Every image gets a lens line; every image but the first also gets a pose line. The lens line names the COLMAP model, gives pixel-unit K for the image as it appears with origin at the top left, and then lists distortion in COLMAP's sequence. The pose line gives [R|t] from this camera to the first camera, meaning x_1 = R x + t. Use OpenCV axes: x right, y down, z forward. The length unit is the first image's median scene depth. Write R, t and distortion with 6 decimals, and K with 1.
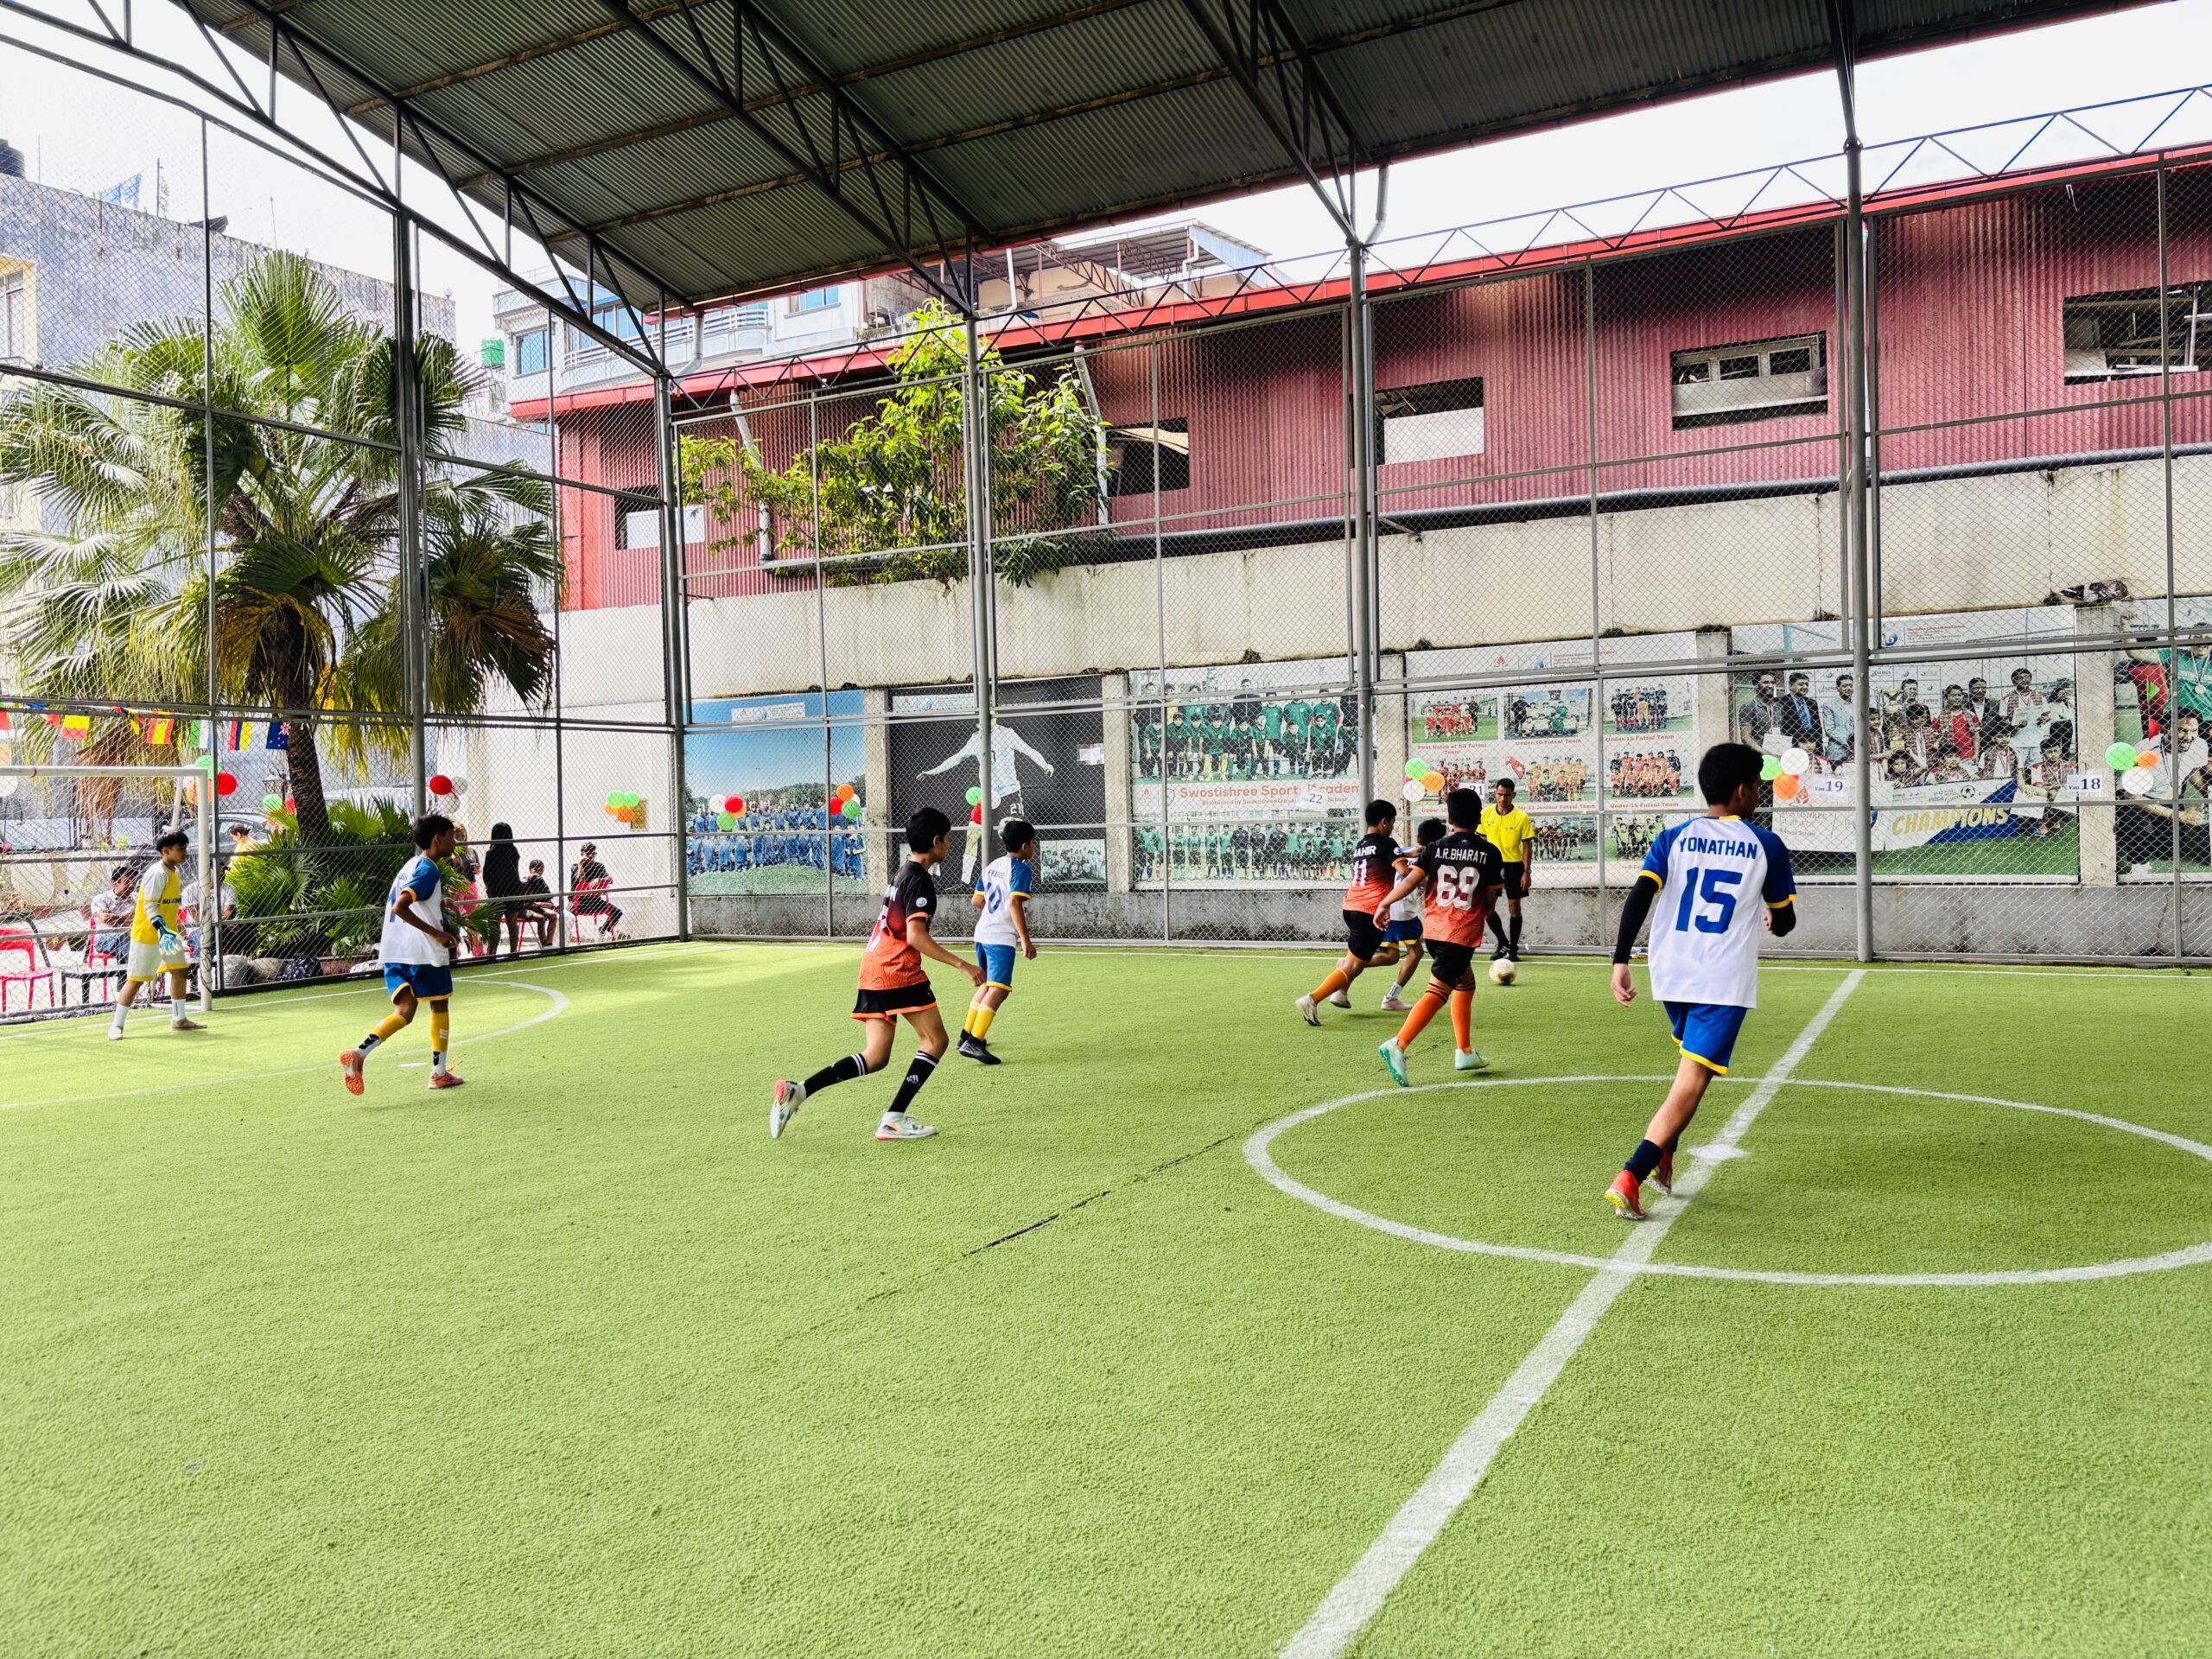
lens RADIAL K [[1695.7, 0, 1125.6], [0, 1695.7, 817.1], [0, 0, 1]] dist [0.063355, -0.050191]
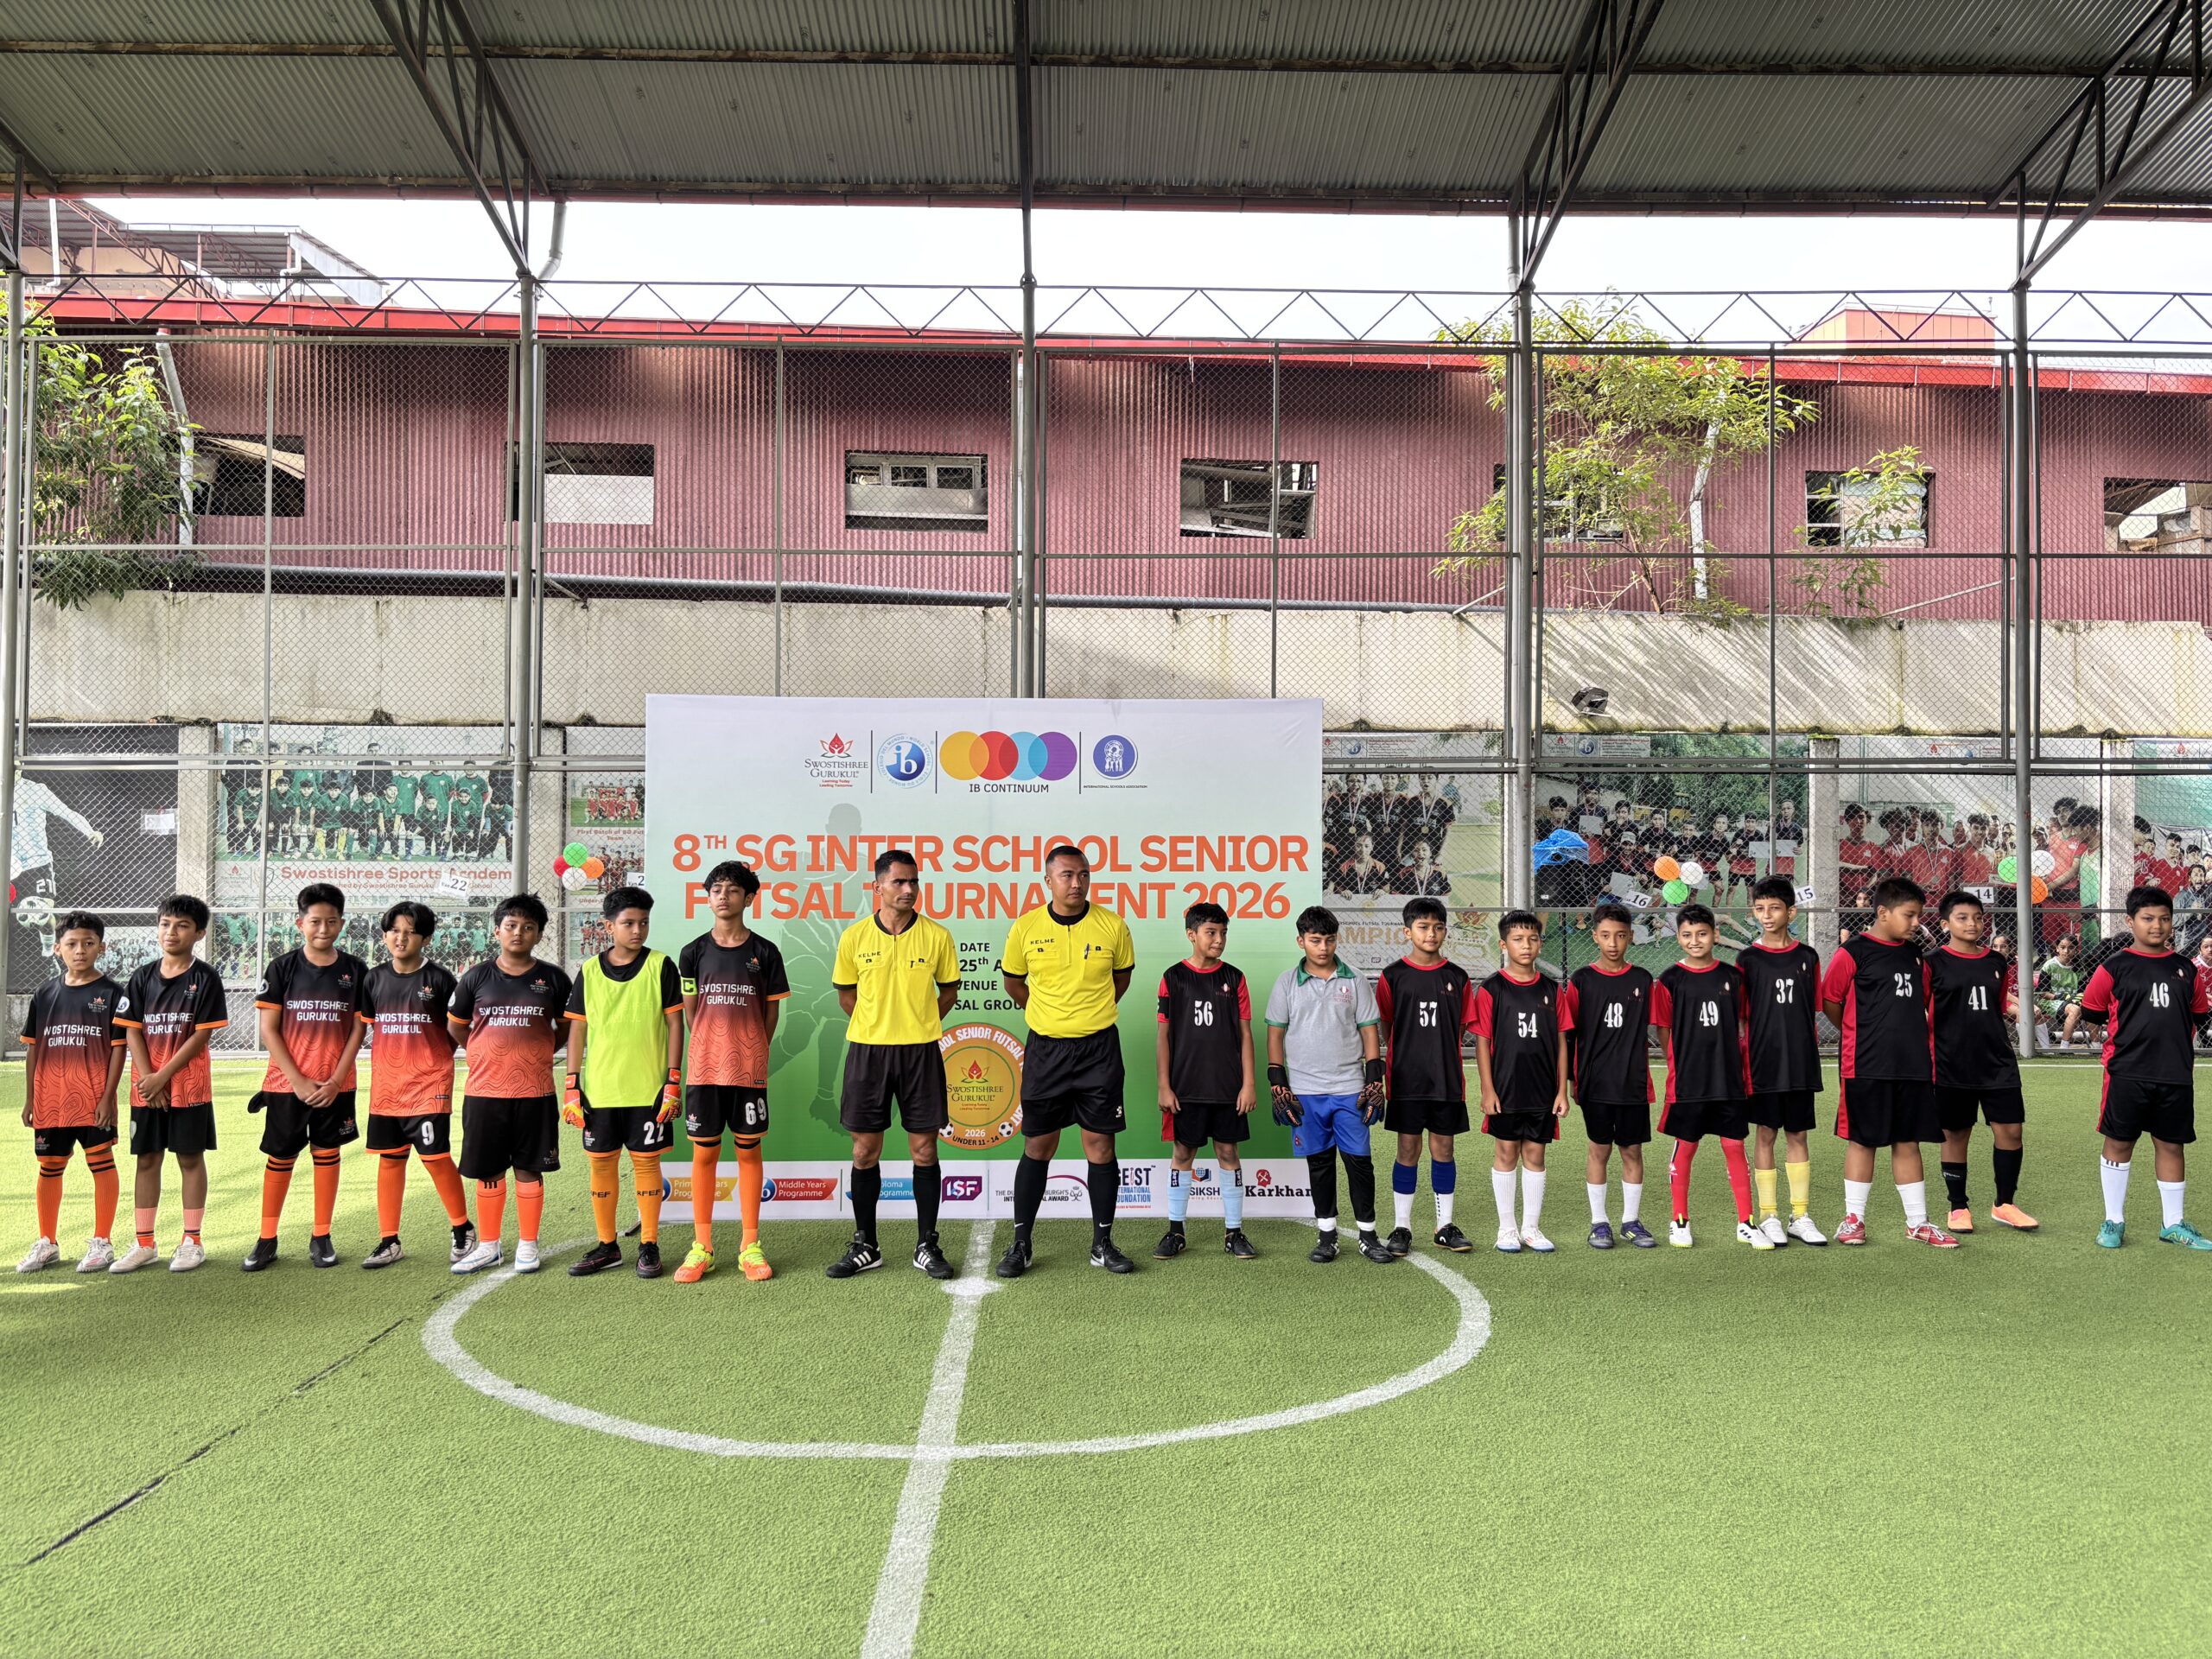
lens RADIAL K [[1695.7, 0, 1100.9], [0, 1695.7, 817.4], [0, 0, 1]] dist [0.063355, -0.050191]
pose [[0.877230, 0.048431, 0.477622, -0.019085], [-0.024081, 0.998085, -0.056977, -0.003019], [-0.479466, 0.038480, 0.876716, 0.059351]]
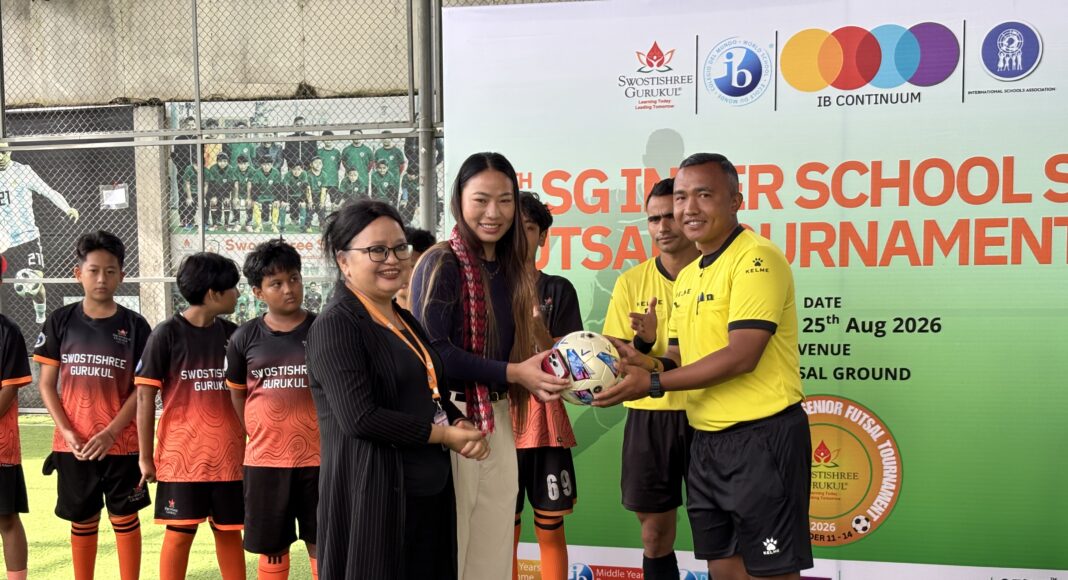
lens RADIAL K [[1605.1, 0, 541.8], [0, 1605.1, 411.7], [0, 0, 1]] dist [0.094123, 0.000000]
pose [[0.984435, 0.004415, 0.175693, 0.048205], [-0.018343, 0.996806, 0.077728, 0.004060], [-0.174789, -0.079741, 0.981372, 0.141317]]
